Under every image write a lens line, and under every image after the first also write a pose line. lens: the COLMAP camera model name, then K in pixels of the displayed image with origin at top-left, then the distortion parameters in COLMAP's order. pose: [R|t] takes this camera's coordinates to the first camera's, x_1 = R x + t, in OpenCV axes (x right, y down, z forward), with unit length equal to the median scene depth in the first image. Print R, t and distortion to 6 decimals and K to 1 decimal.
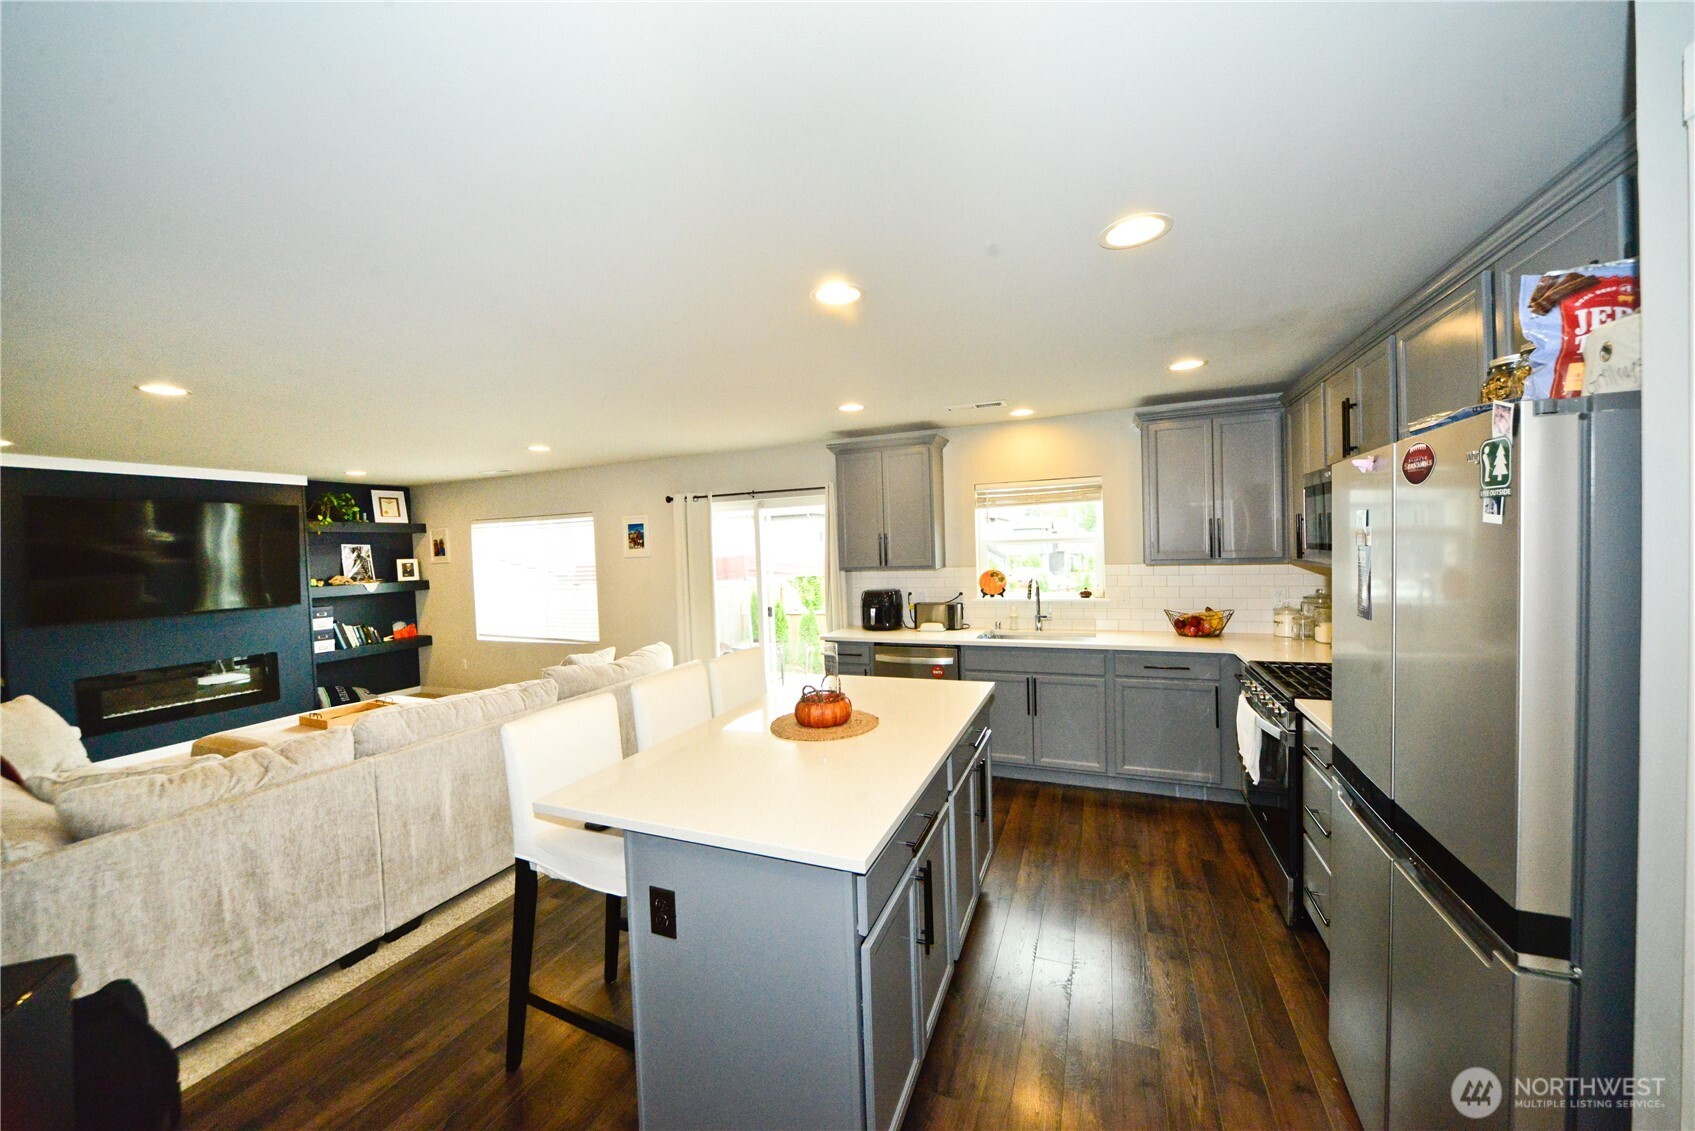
lens RADIAL K [[628.8, 0, 847.5], [0, 628.8, 565.5], [0, 0, 1]] dist [-0.011678, 0.000119]
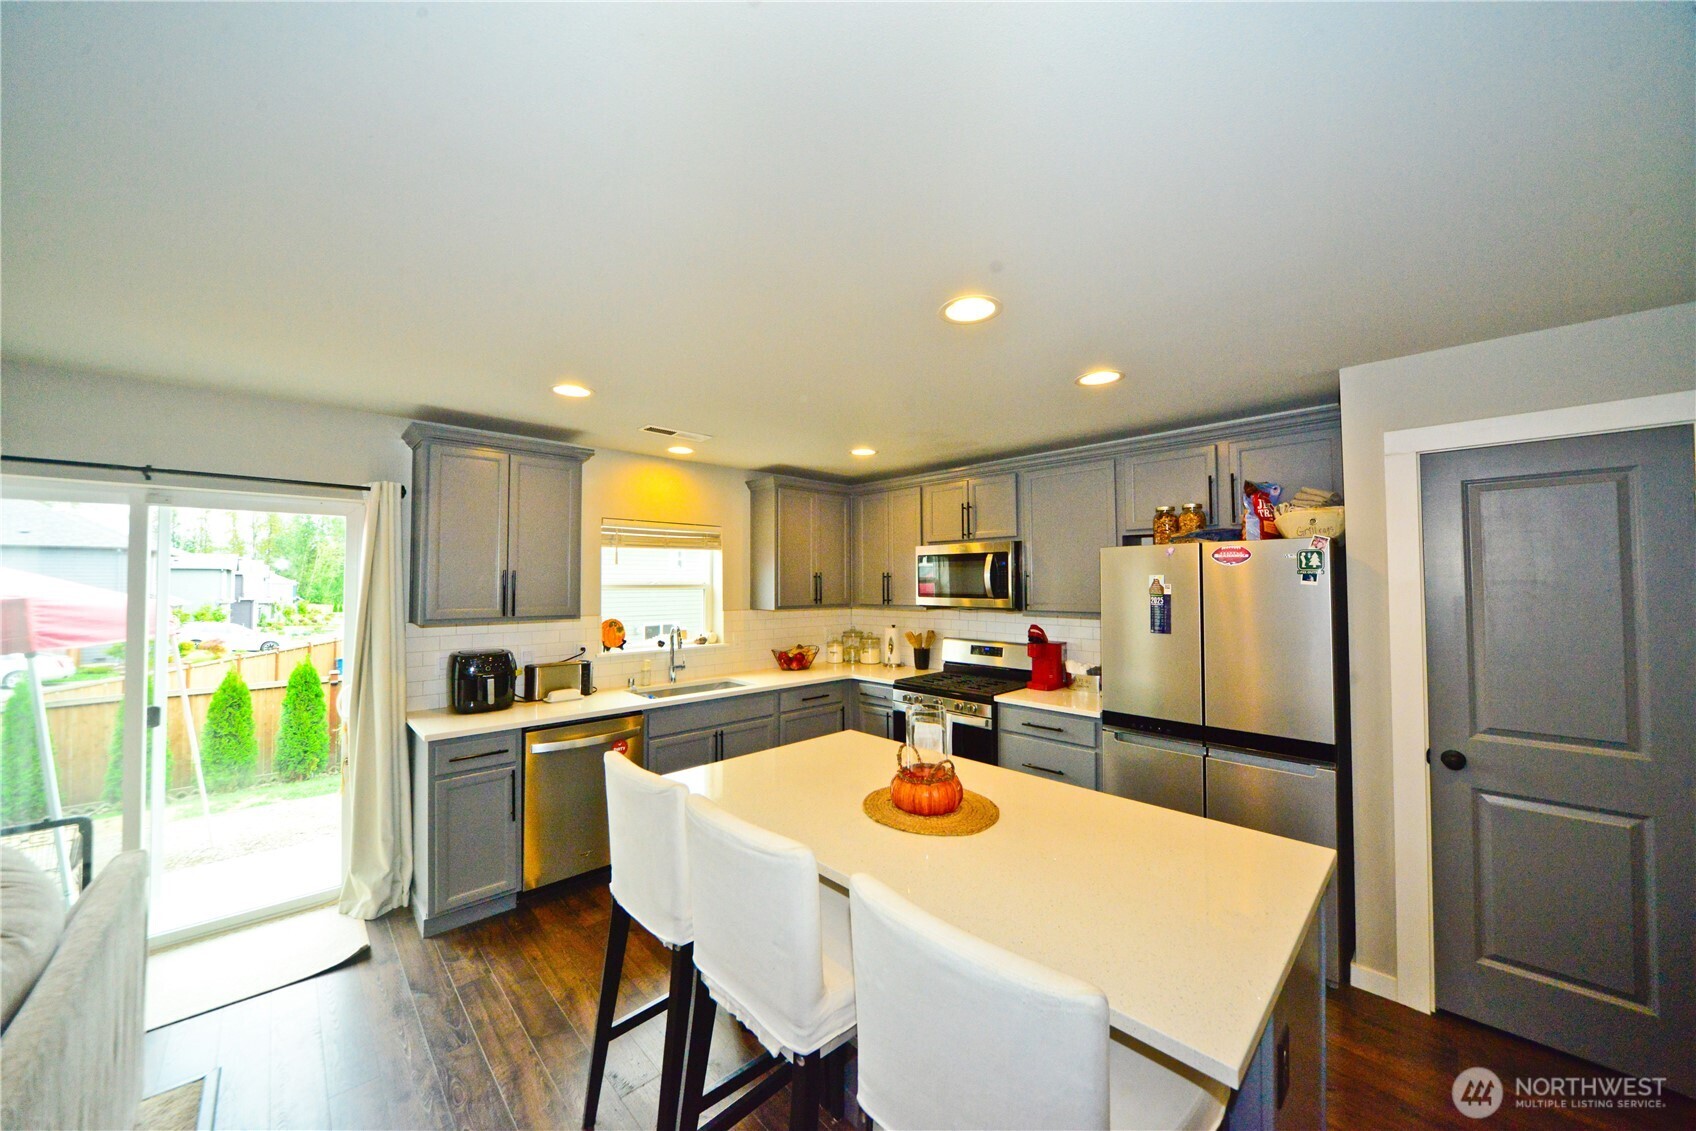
lens RADIAL K [[594.4, 0, 837.0], [0, 594.4, 566.1], [0, 0, 1]] dist [-0.011822, 0.000103]
pose [[0.401053, 0.058012, 0.914216, -0.285910], [0.017419, 0.997329, -0.070927, -0.001419], [-0.915889, 0.044370, 0.398971, 0.288100]]
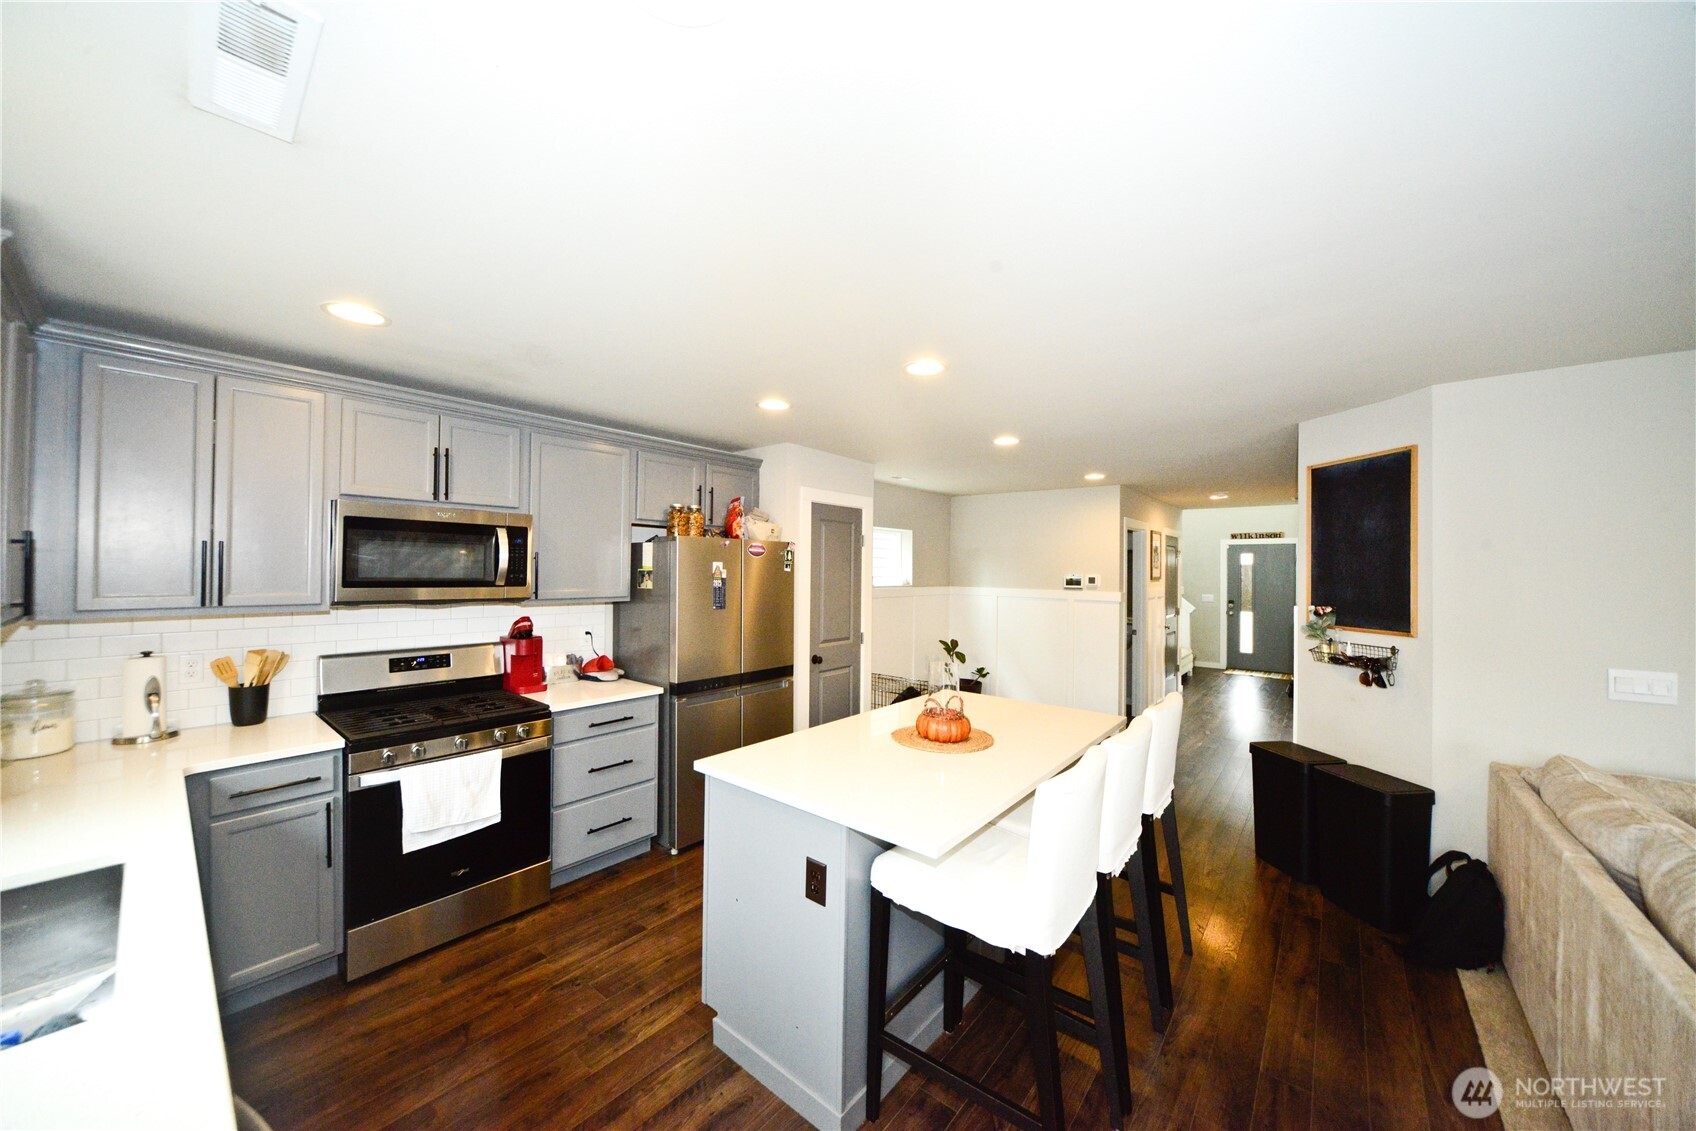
lens RADIAL K [[594.4, 0, 837.0], [0, 594.4, 566.1], [0, 0, 1]] dist [-0.011822, 0.000103]
pose [[-0.956167, 0.023987, 0.291839, -0.067145], [0.028968, 0.999499, 0.012758, -0.020996], [-0.291387, 0.020653, -0.956382, 0.714874]]
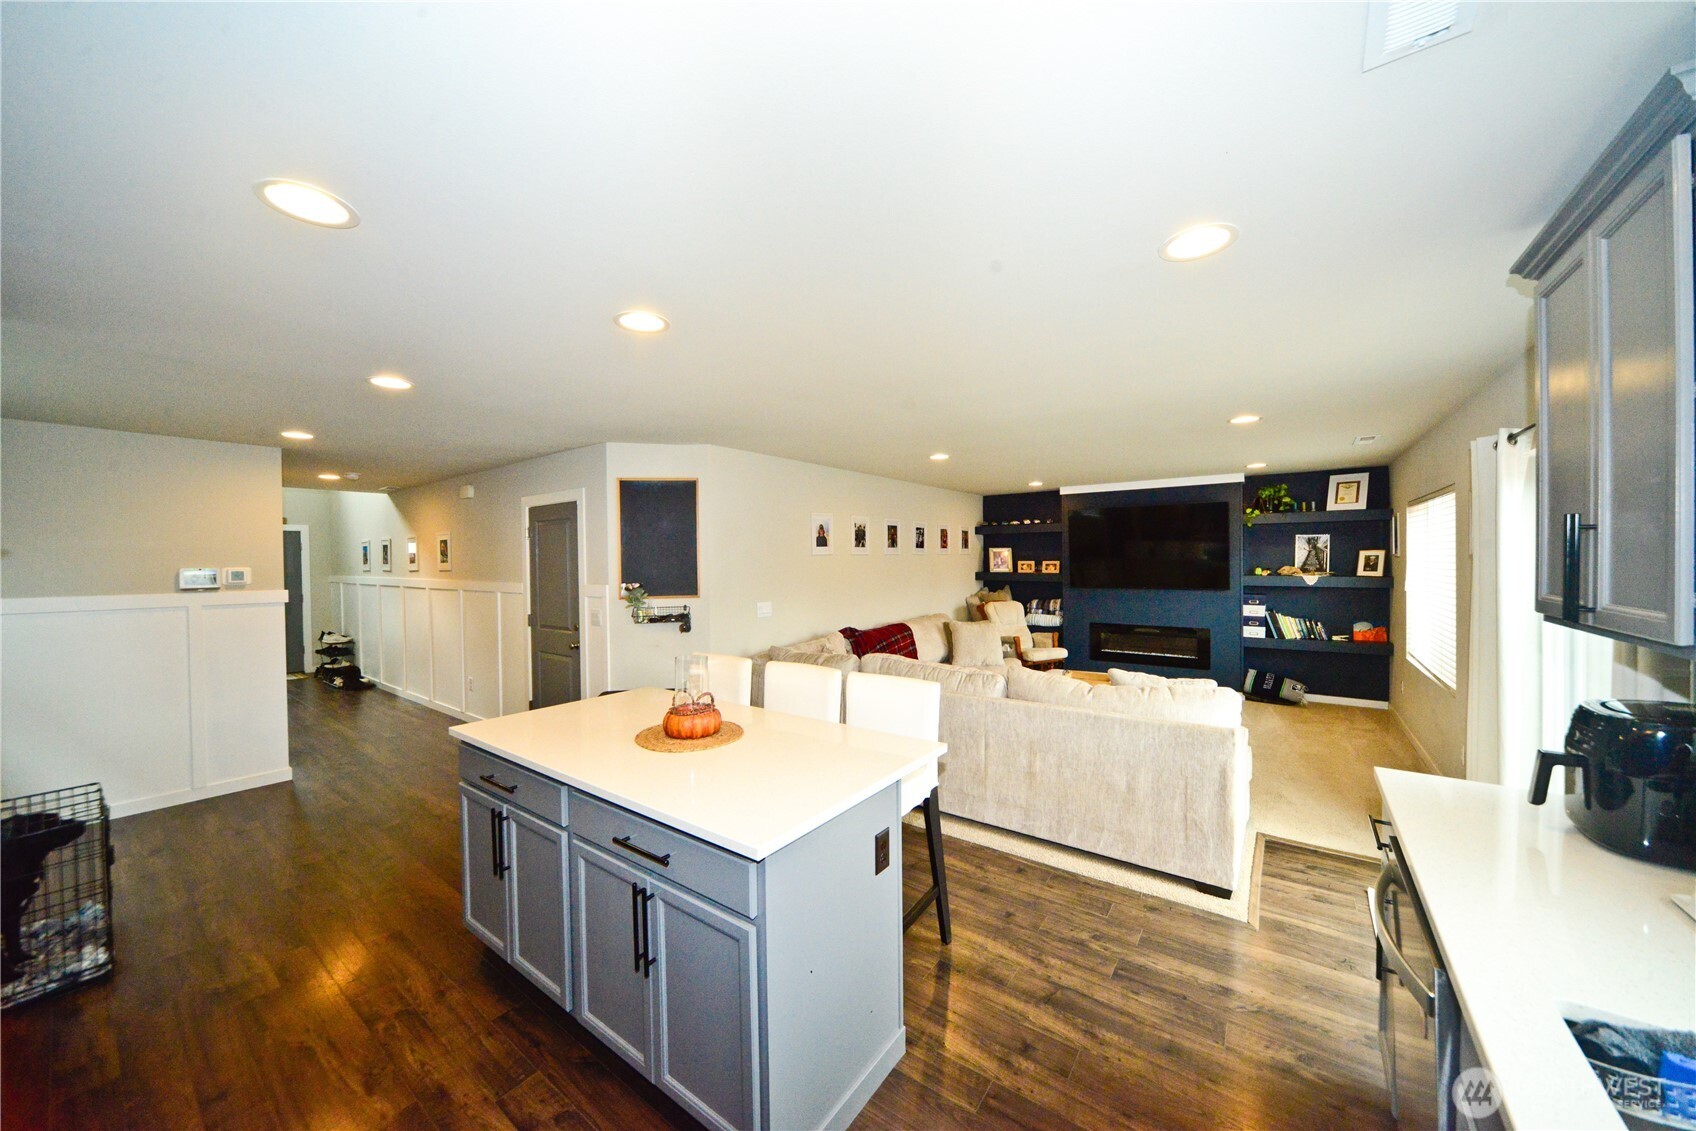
lens RADIAL K [[594.4, 0, 837.0], [0, 594.4, 566.1], [0, 0, 1]] dist [-0.011822, 0.000103]
pose [[-0.233825, 0.049173, -0.971034, 0.281547], [-0.009750, 0.998551, 0.052915, -0.027200], [0.972230, 0.021841, -0.233007, 0.517091]]
